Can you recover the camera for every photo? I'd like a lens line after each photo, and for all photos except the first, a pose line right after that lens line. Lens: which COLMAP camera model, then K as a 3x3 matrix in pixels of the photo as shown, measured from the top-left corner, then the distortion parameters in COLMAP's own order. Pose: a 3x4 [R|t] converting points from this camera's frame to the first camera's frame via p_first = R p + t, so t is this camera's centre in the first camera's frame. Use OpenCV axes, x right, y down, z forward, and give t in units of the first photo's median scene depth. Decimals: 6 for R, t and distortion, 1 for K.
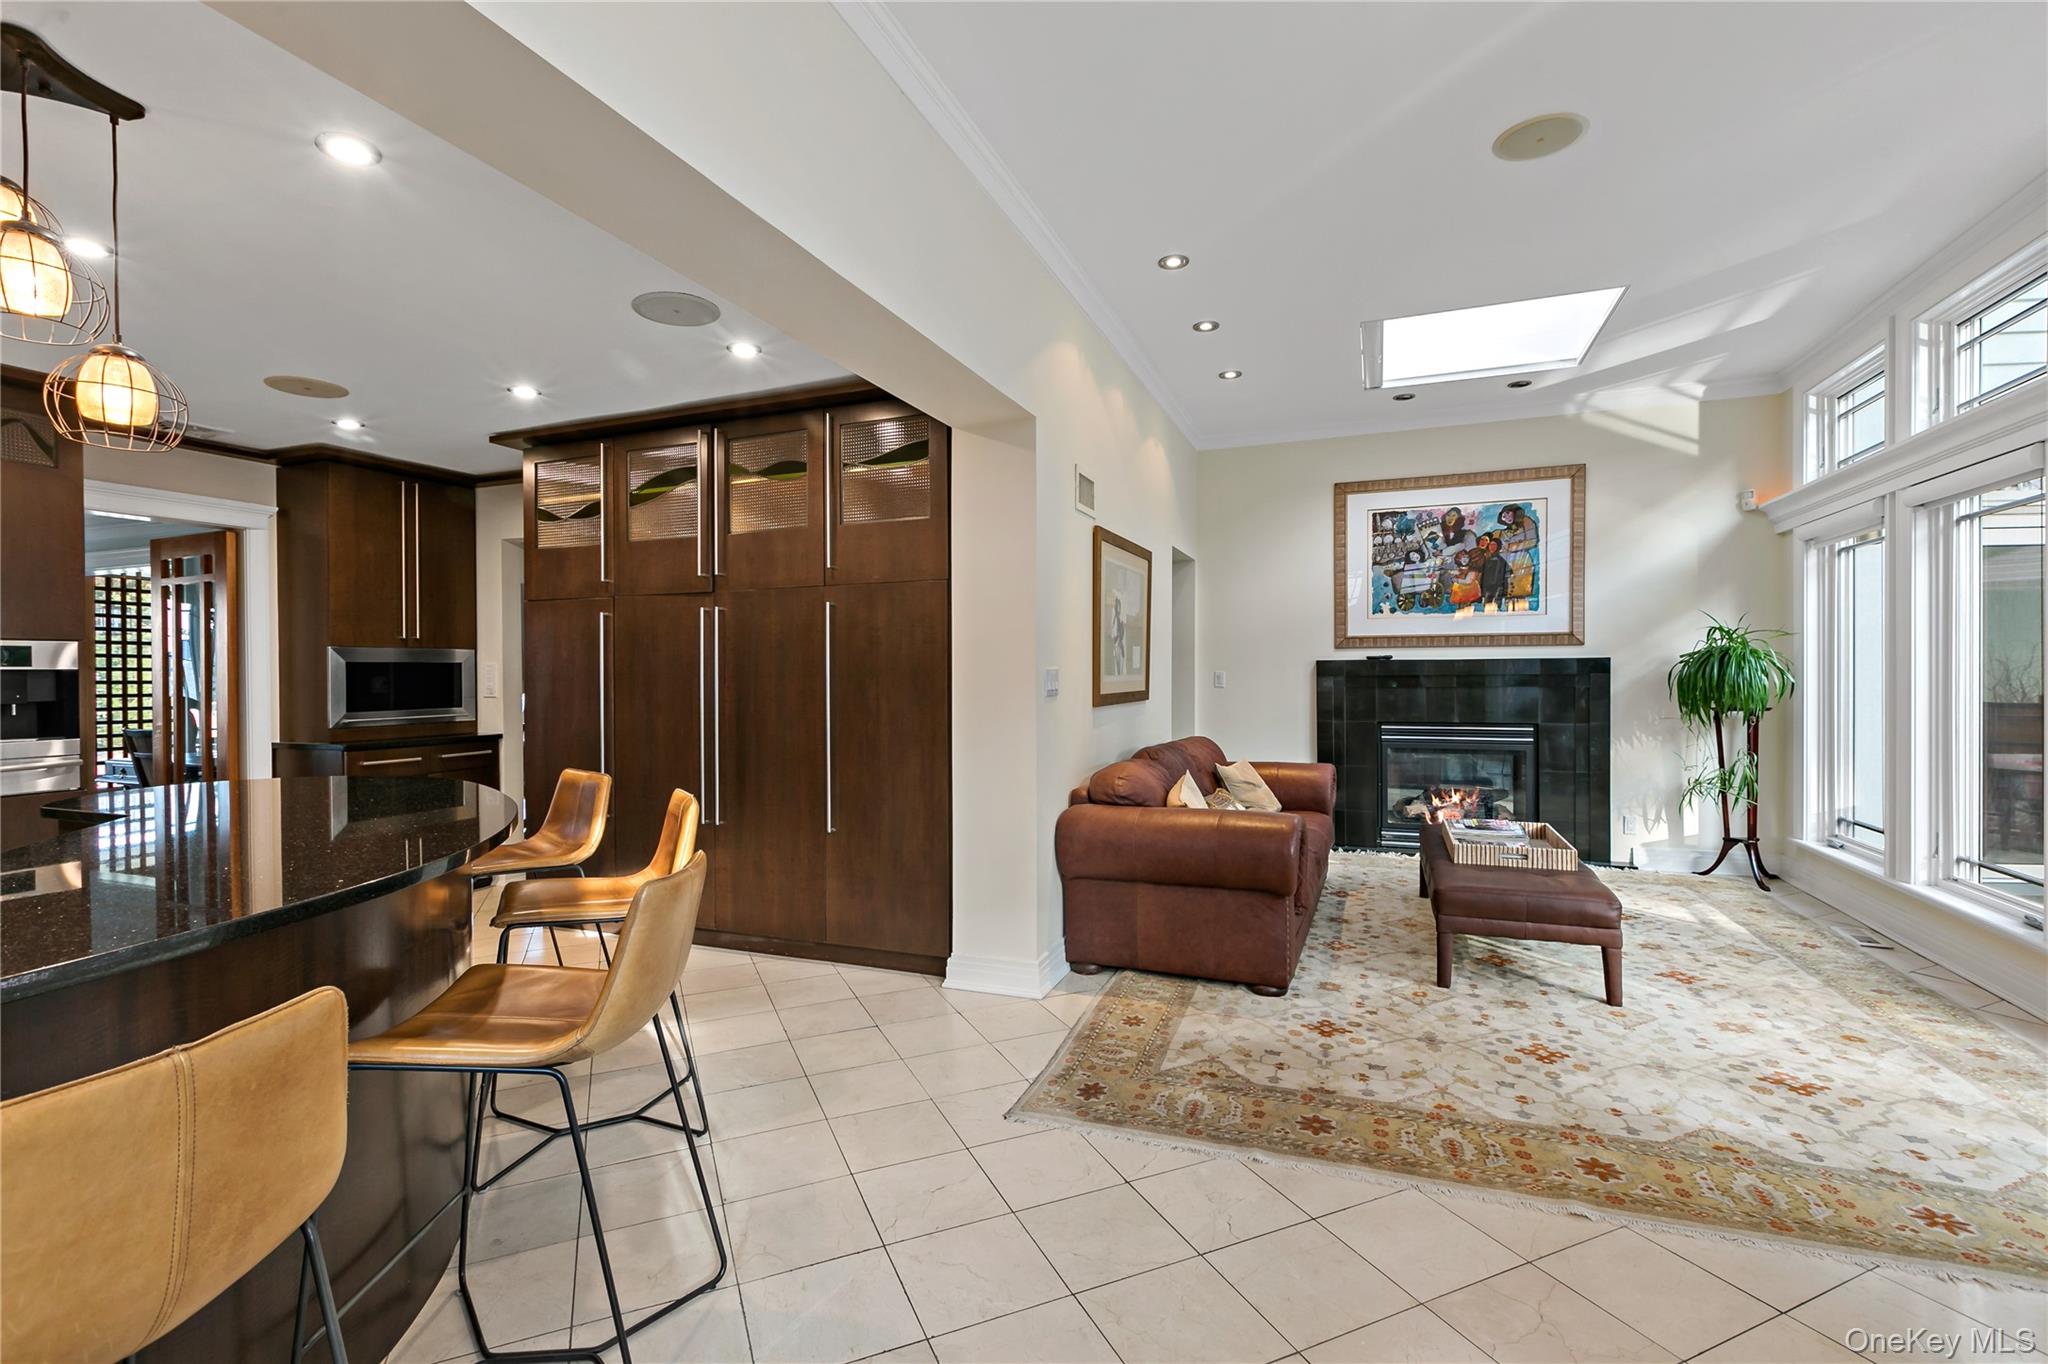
lens RADIAL K [[919.7, 0, 1014.2], [0, 919.7, 677.1], [0, 0, 1]] dist [-0.002939, -0.001702]
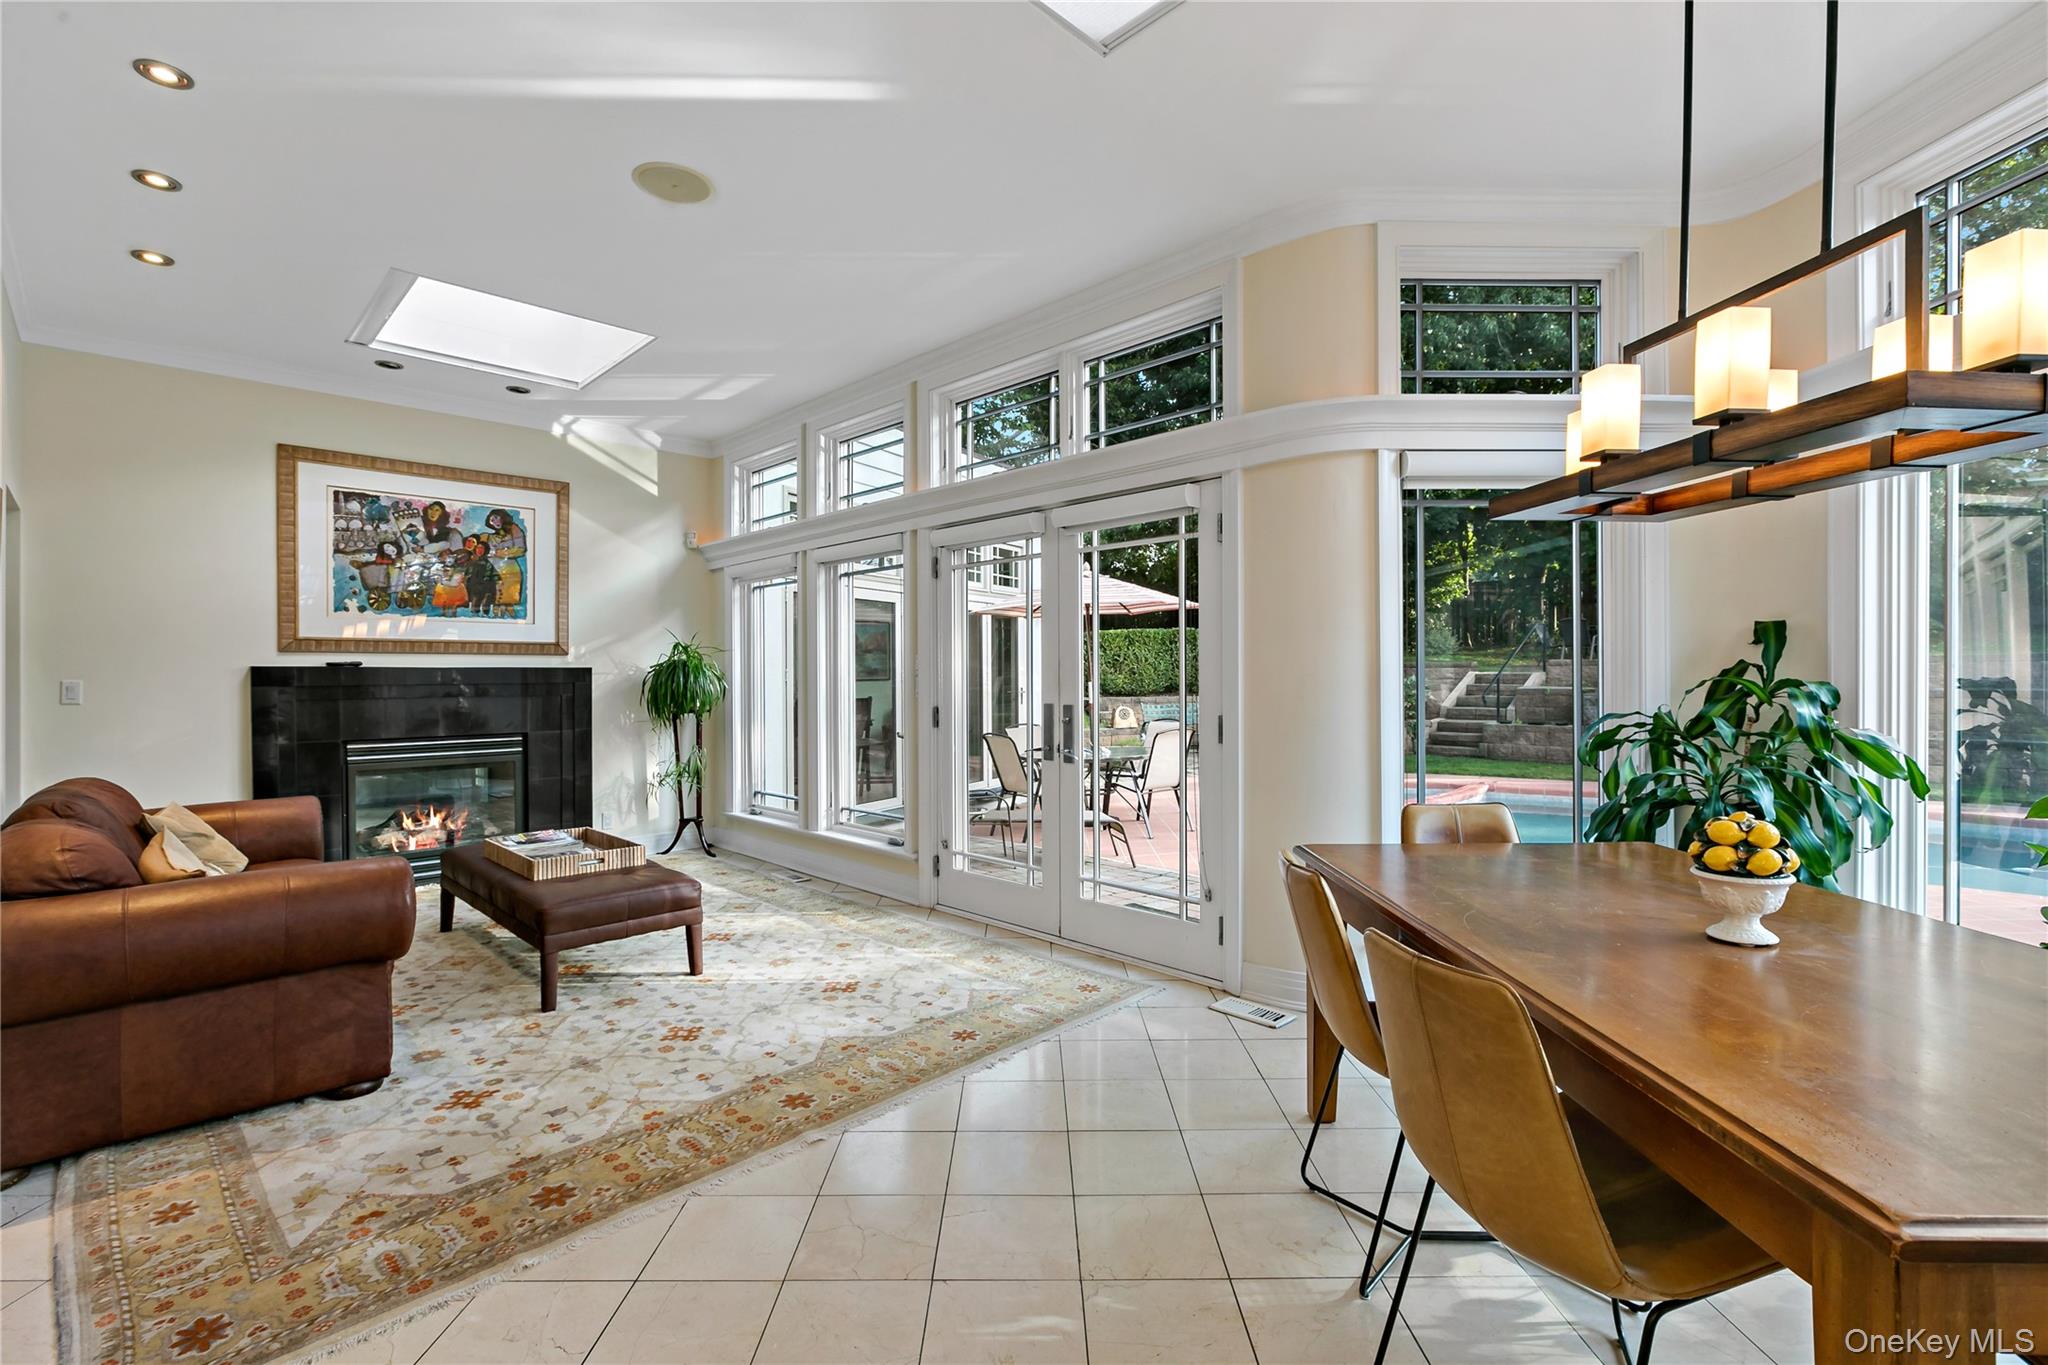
lens RADIAL K [[919.7, 0, 1015.7], [0, 919.7, 681.5], [0, 0, 1]] dist [-0.002939, -0.001702]
pose [[0.391989, -0.000895, 0.919970, -0.198144], [0.006825, 0.999975, -0.001936, 0.000843], [-0.919945, 0.007038, 0.391985, 0.161492]]
